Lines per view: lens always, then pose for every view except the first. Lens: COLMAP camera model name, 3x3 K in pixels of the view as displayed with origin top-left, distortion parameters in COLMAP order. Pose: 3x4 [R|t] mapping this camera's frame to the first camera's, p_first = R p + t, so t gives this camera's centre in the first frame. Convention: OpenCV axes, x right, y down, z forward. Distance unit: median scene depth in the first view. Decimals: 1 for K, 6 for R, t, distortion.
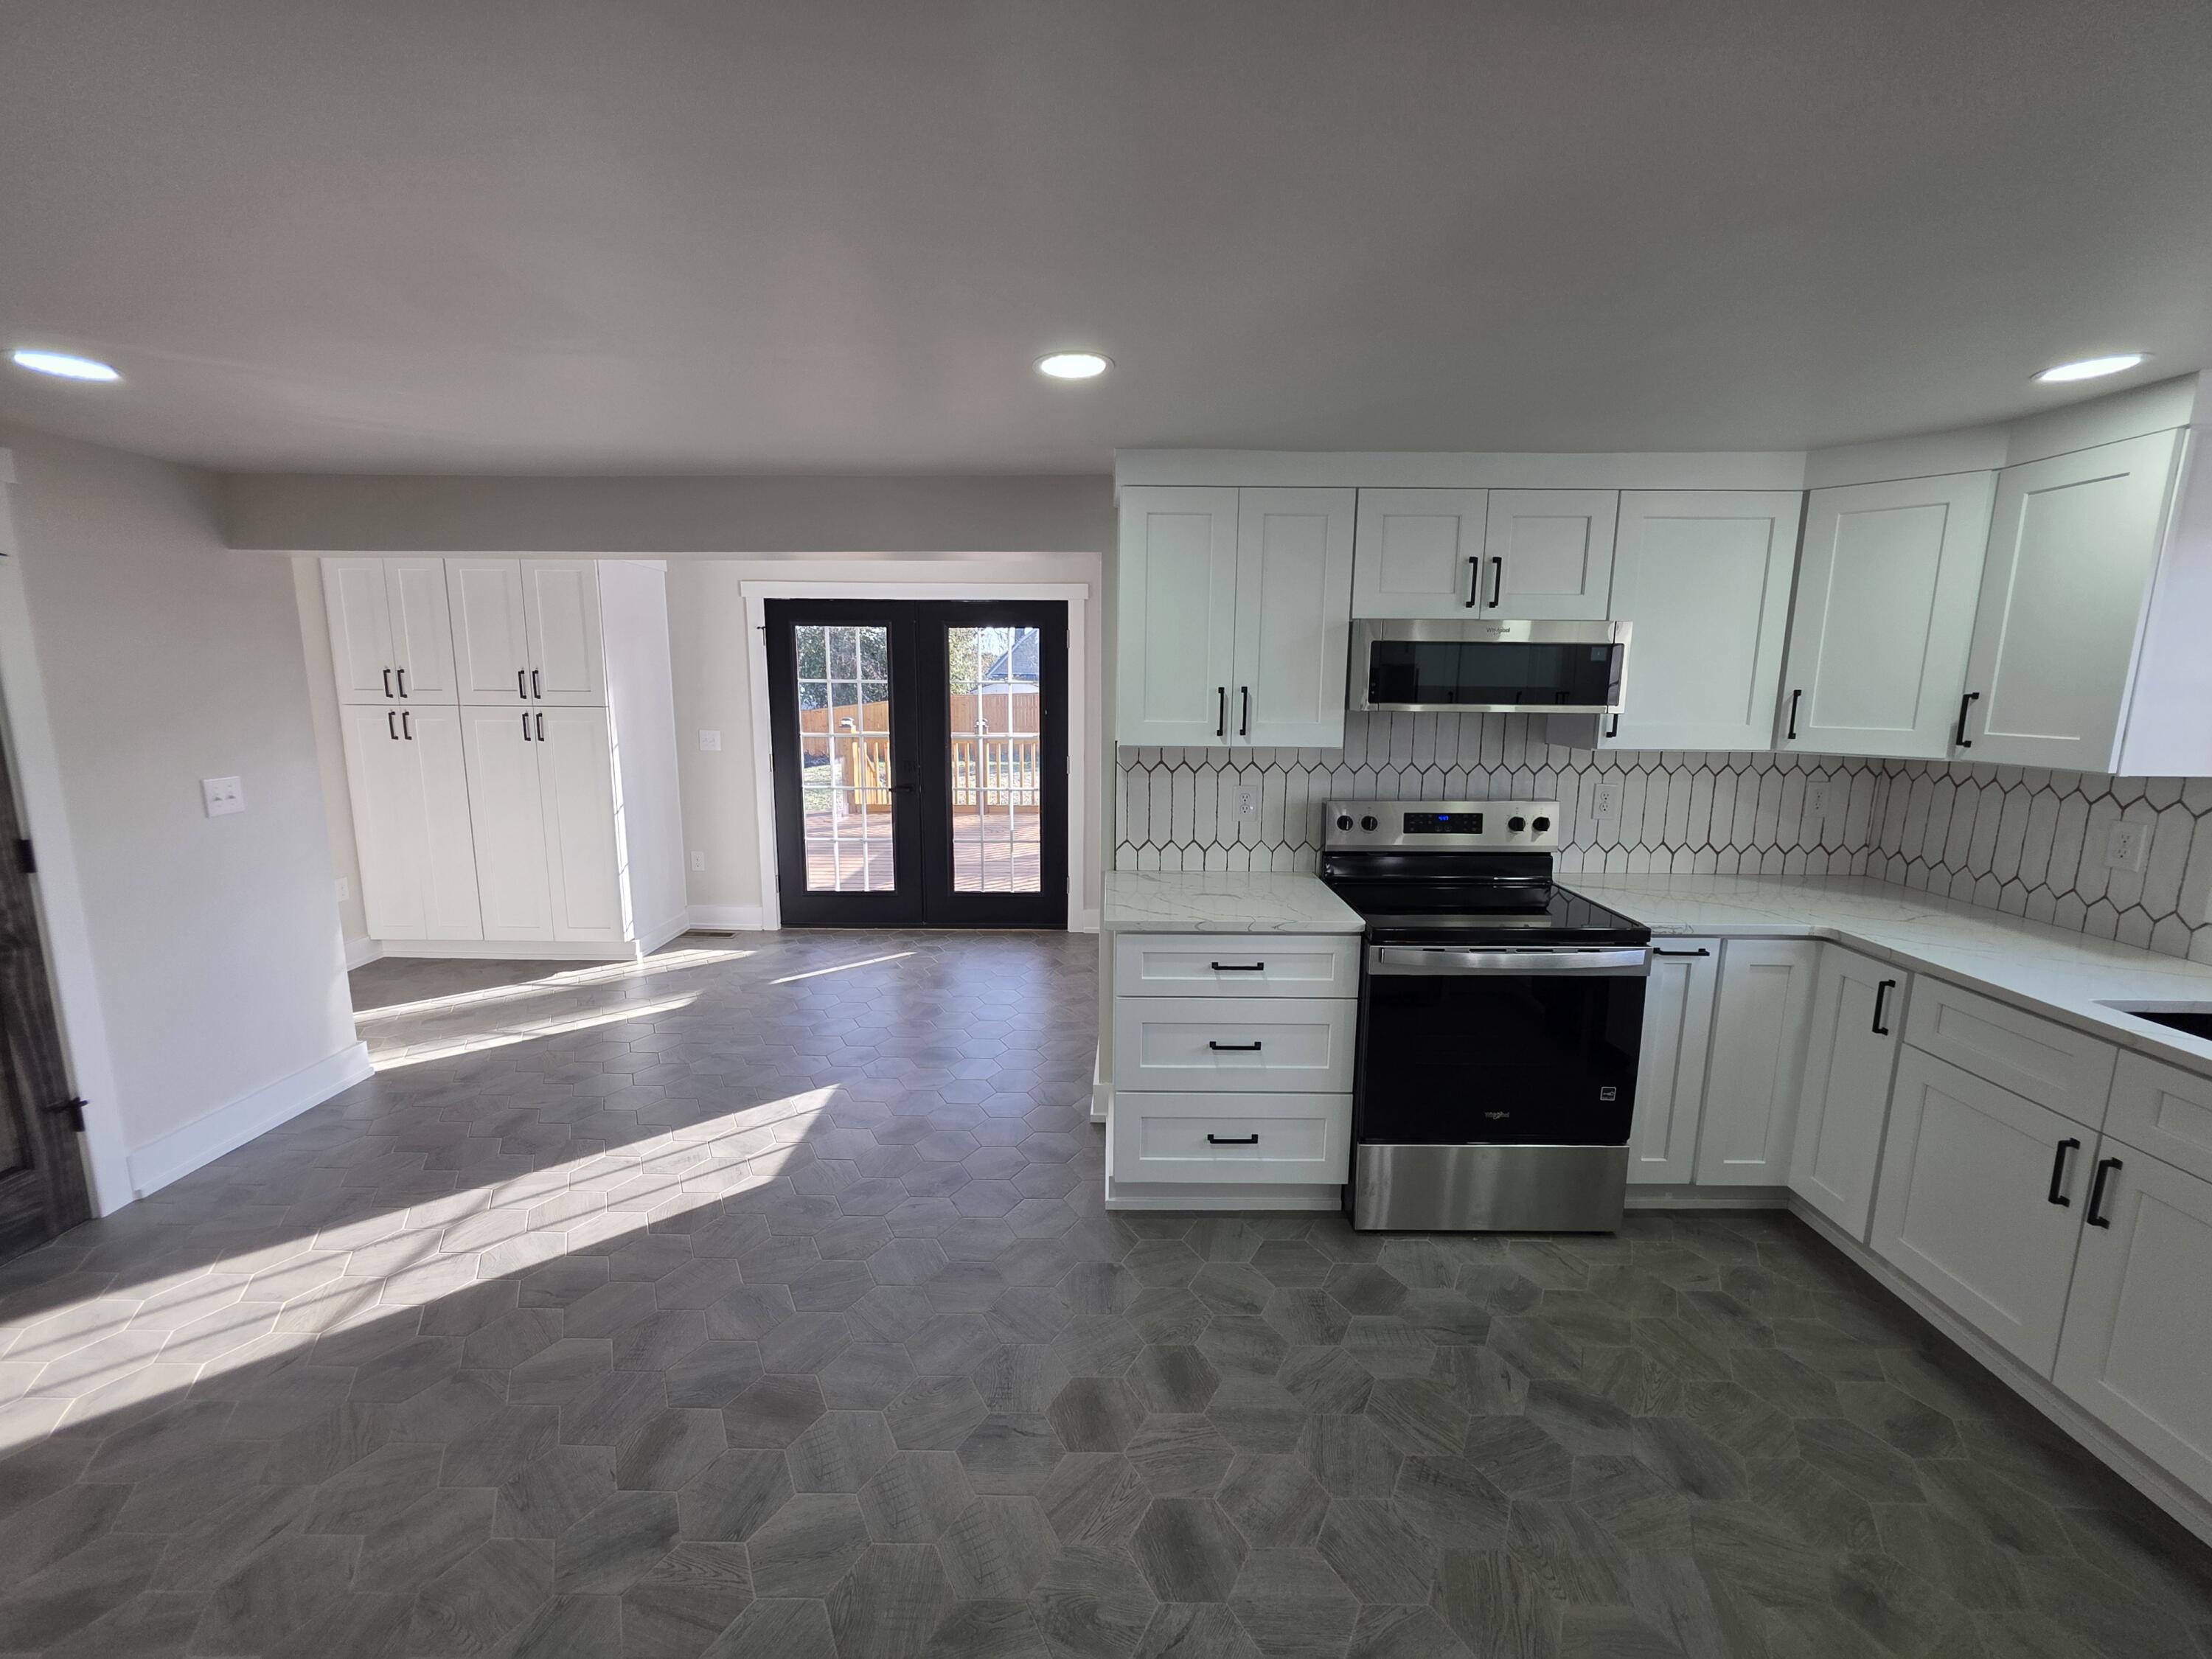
lens RADIAL K [[891.3, 0, 1110.4], [0, 891.3, 818.1], [0, 0, 1]] dist [0.003432, -0.000896]
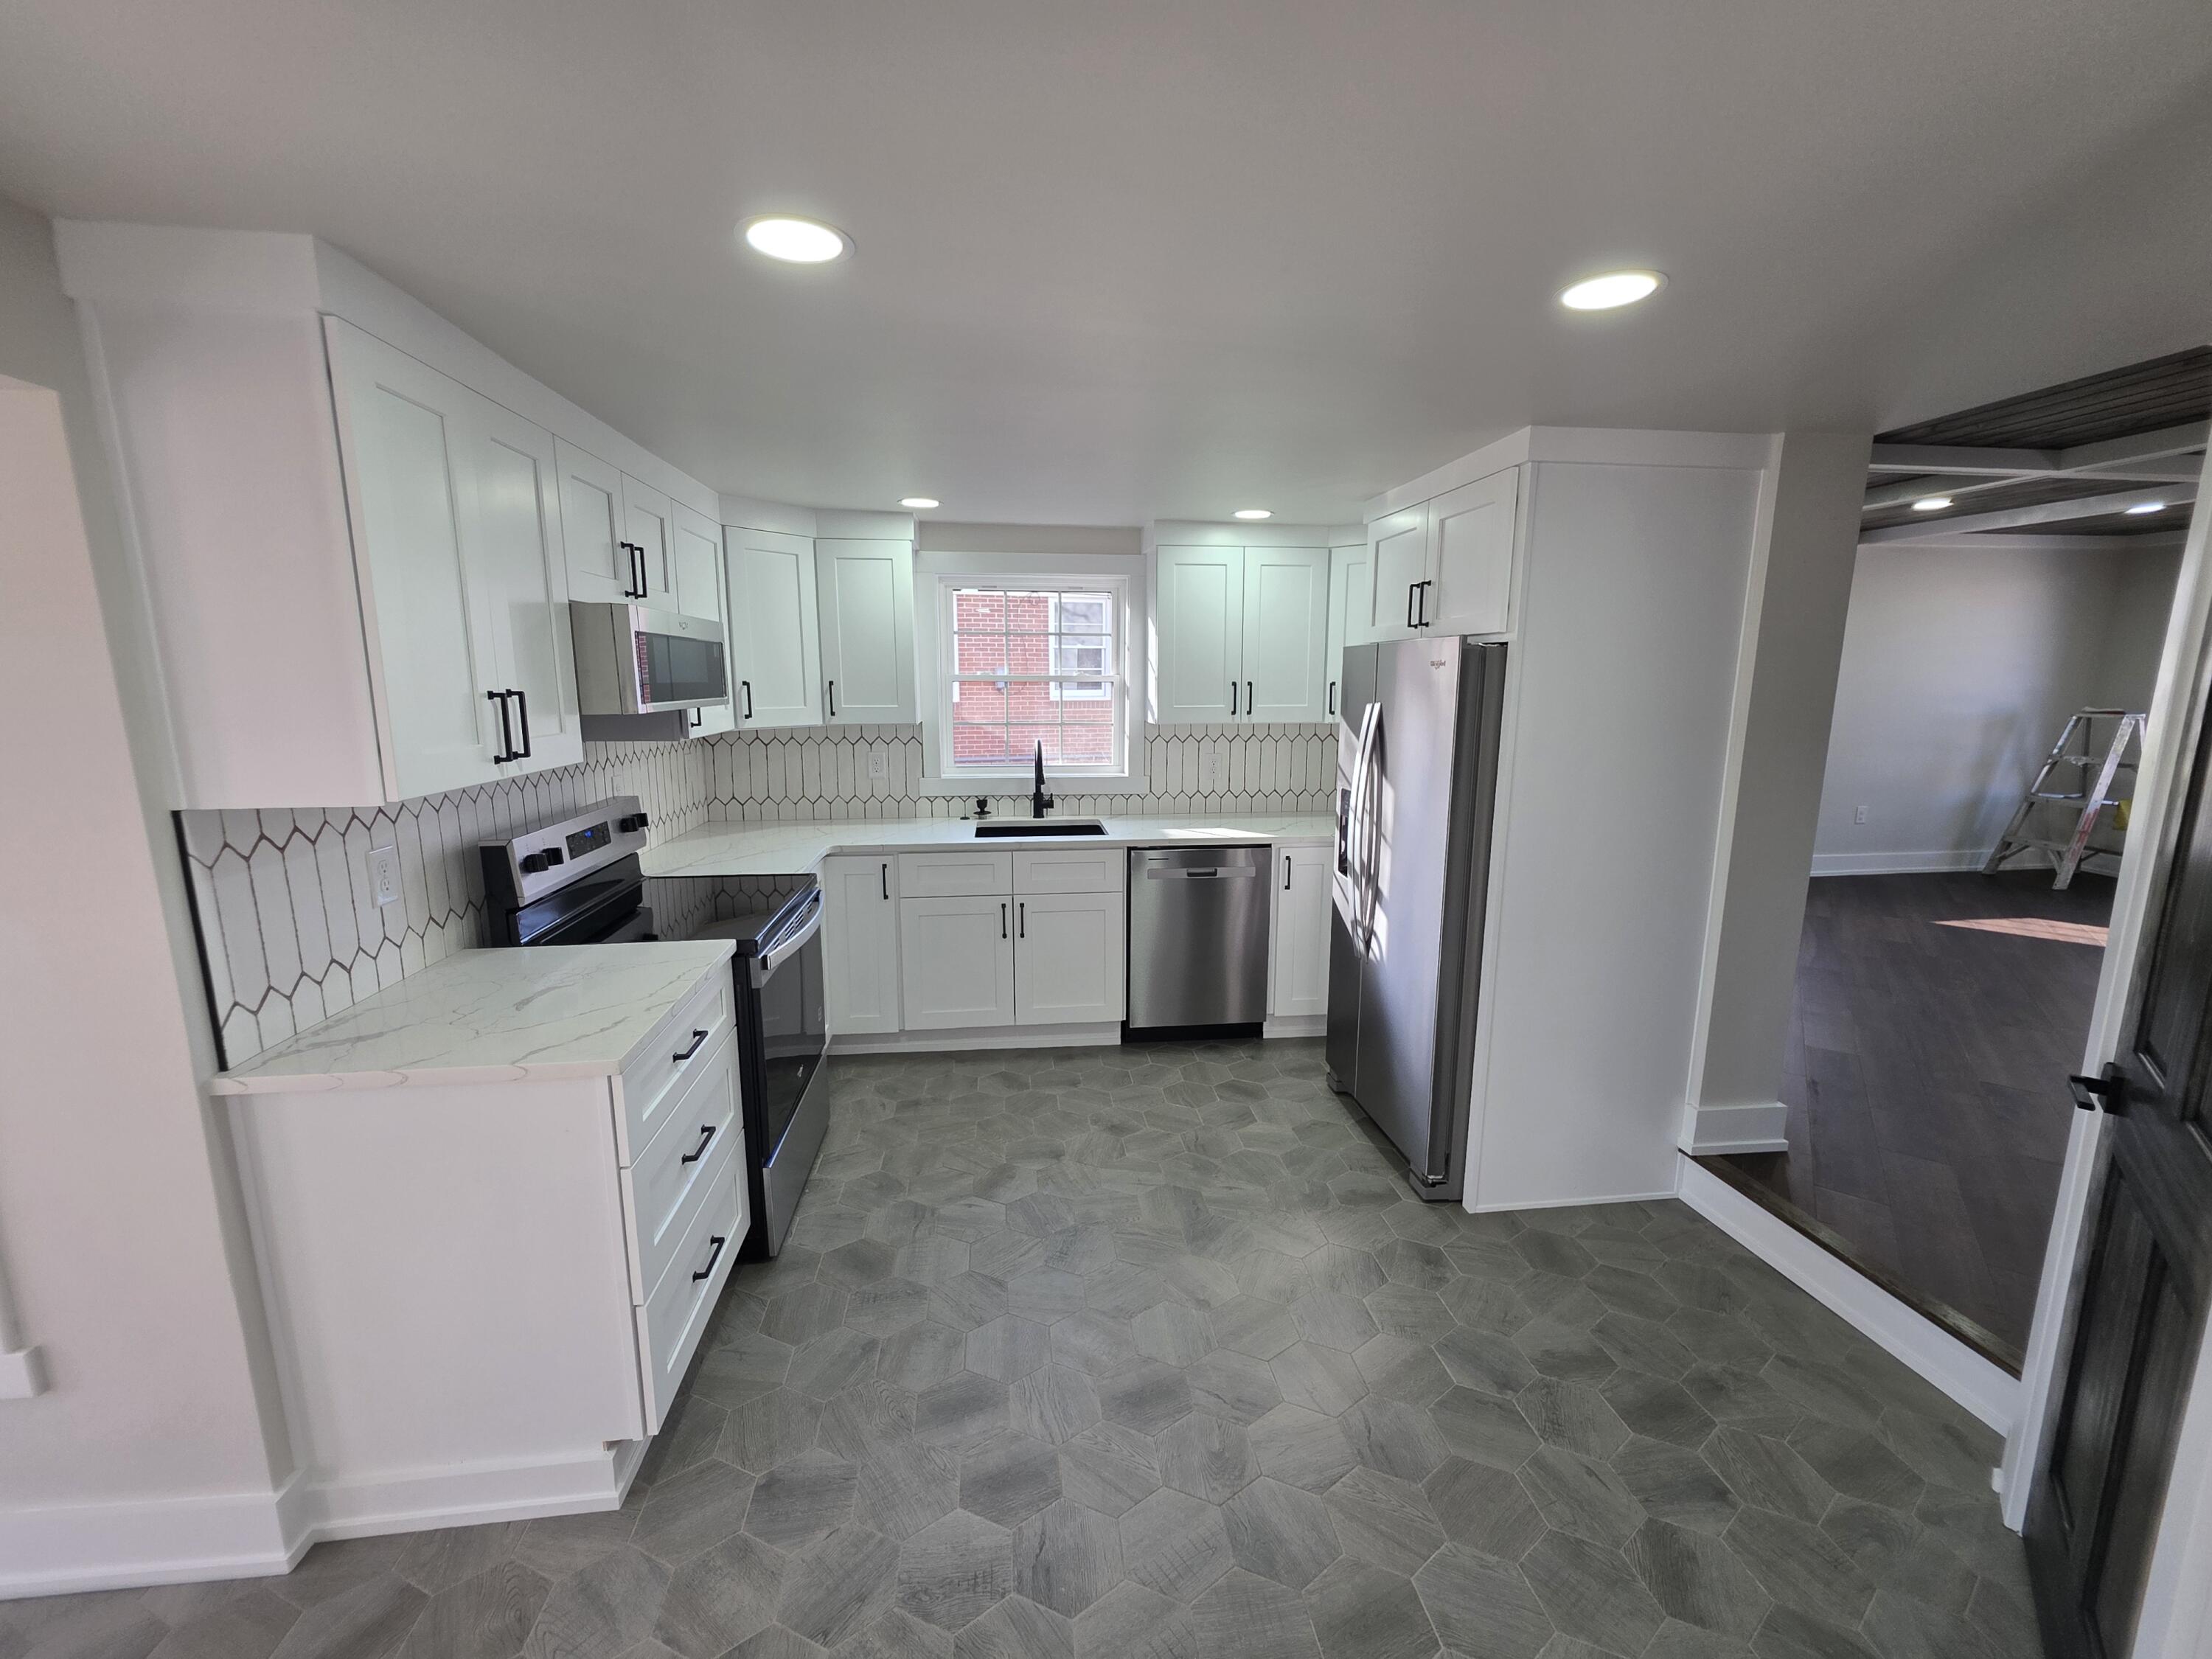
lens RADIAL K [[891.3, 0, 1101.9], [0, 891.3, 824.9], [0, 0, 1]] dist [0.003432, -0.000896]
pose [[-0.113878, -0.174006, 0.978138, -0.528141], [0.155003, 0.969374, 0.190493, -0.095267], [-0.981329, 0.173308, -0.083419, 0.564660]]
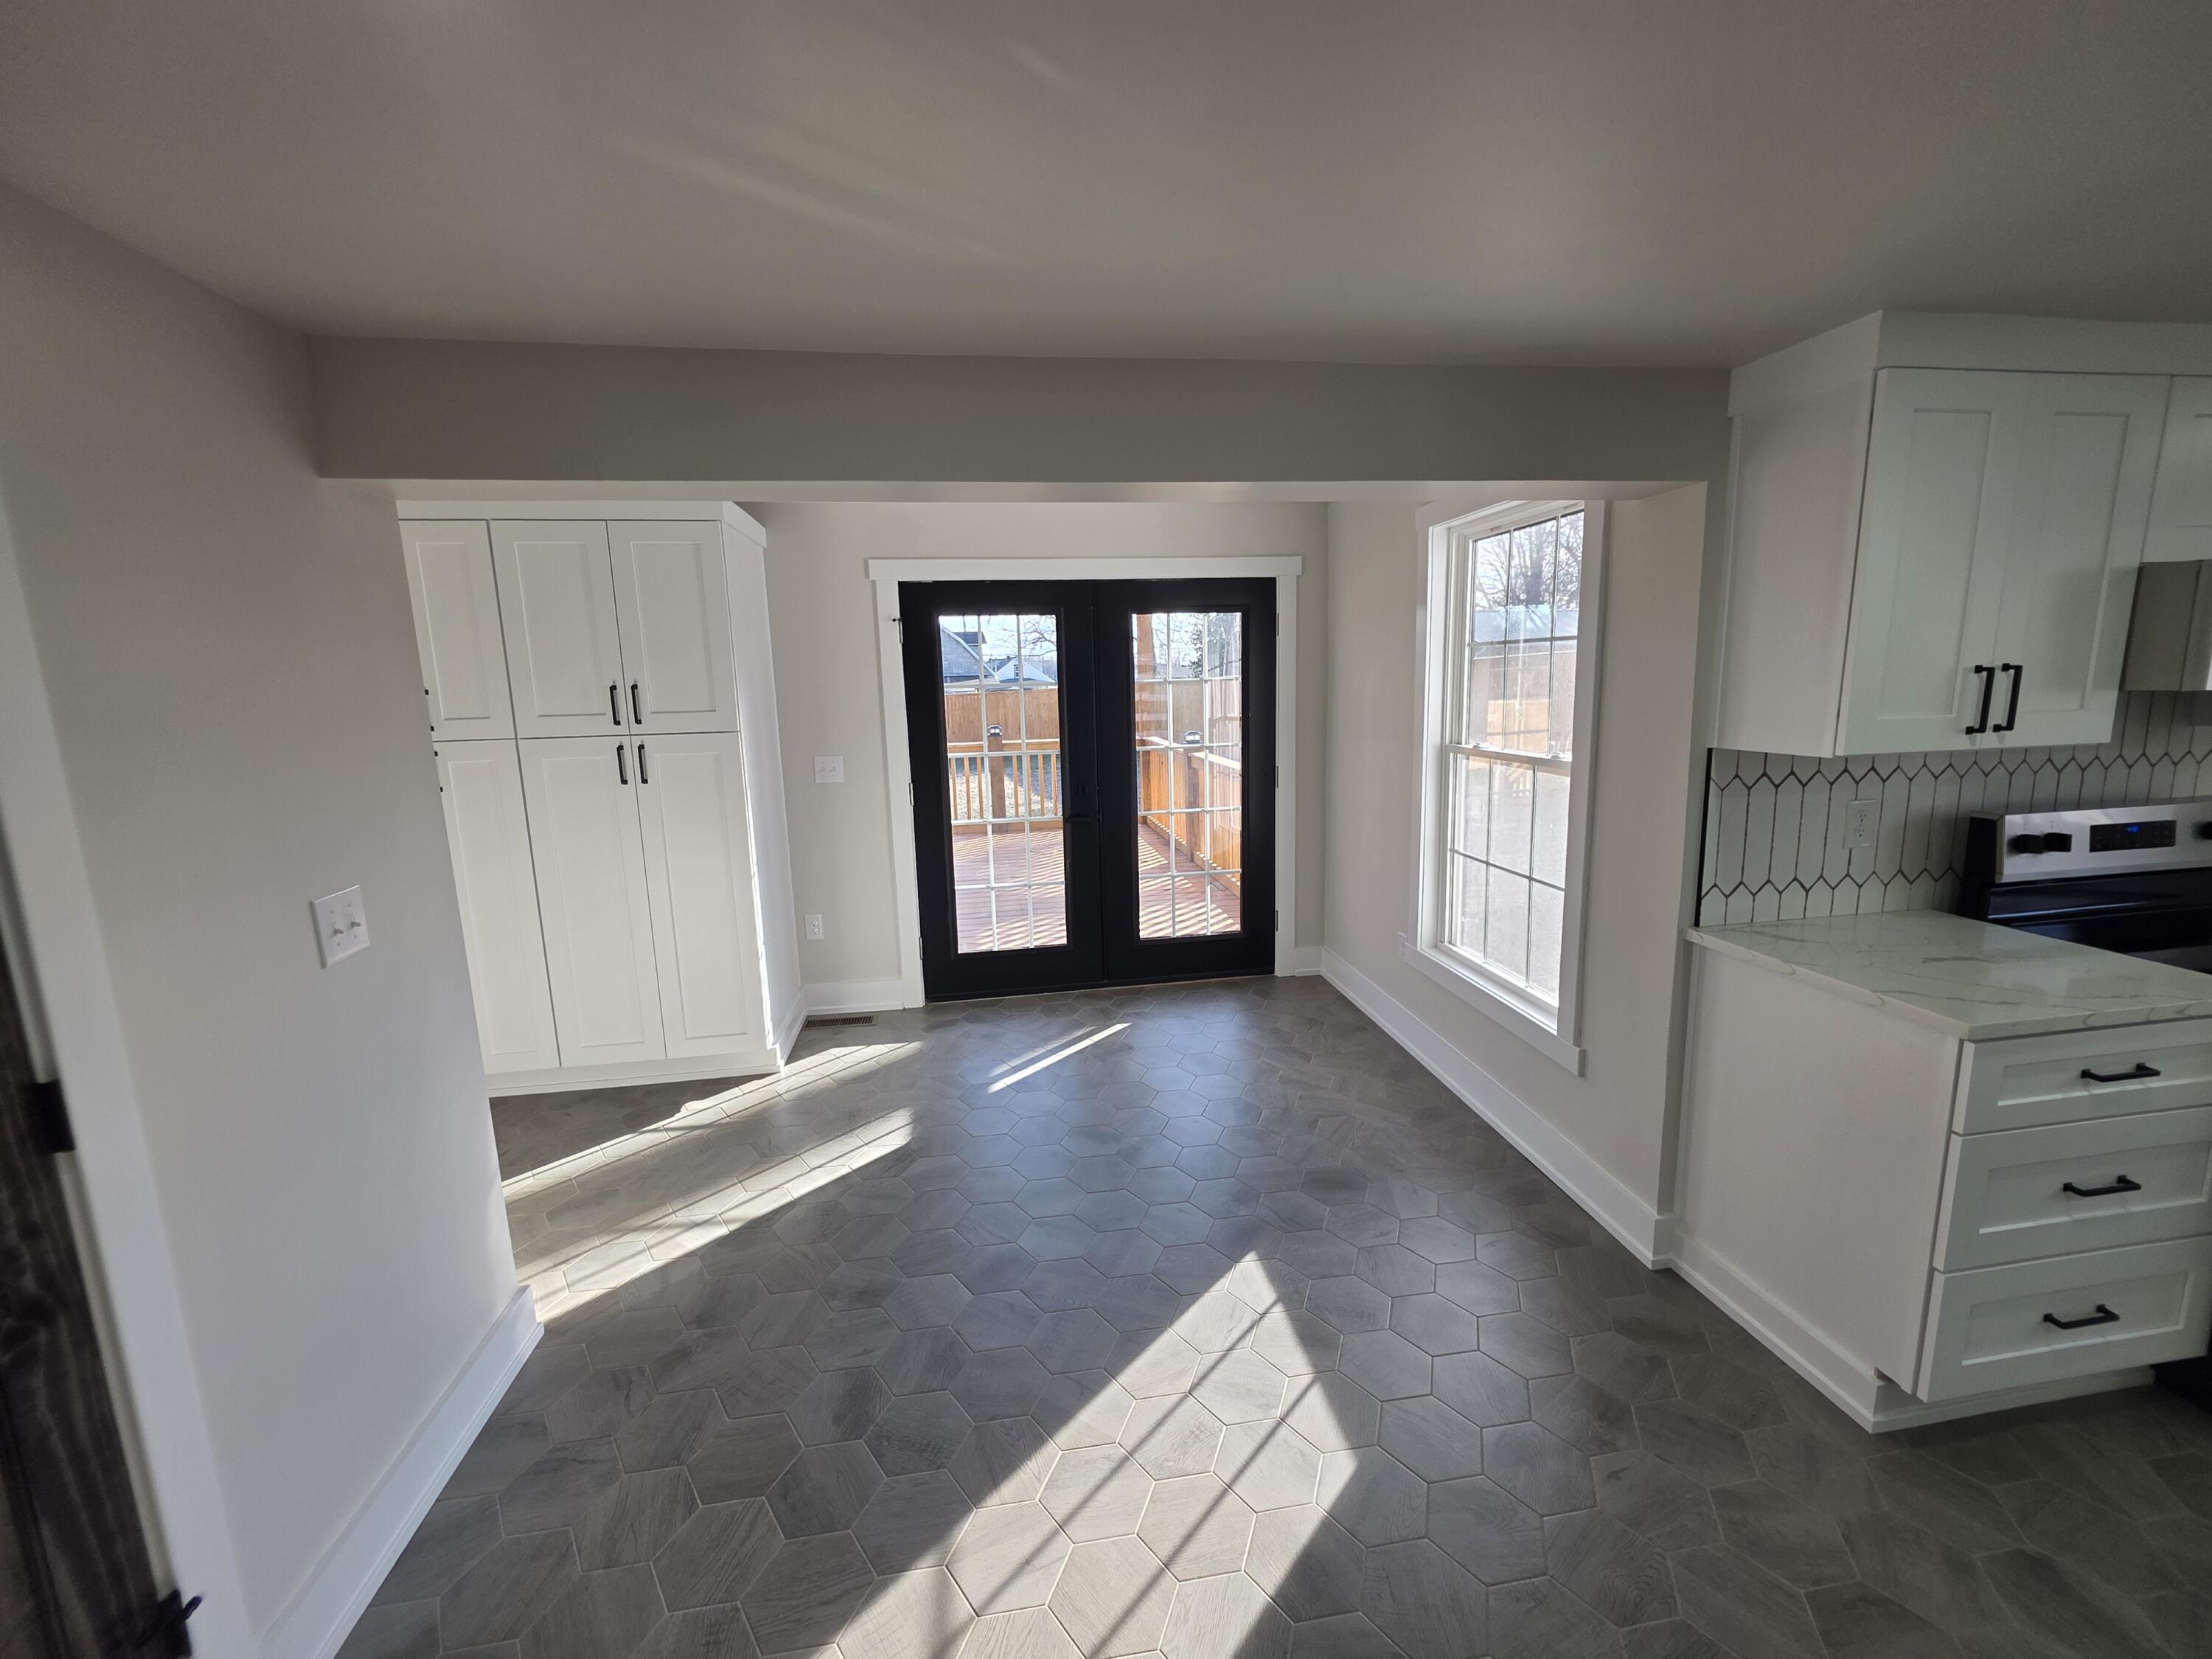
lens RADIAL K [[891.3, 0, 1116.1], [0, 891.3, 823.3], [0, 0, 1]] dist [0.003432, -0.000896]
pose [[0.986094, -0.059562, 0.155147, -0.589219], [0.058530, 0.998223, 0.011216, -0.063292], [-0.155539, -0.001979, 0.987828, 0.372614]]
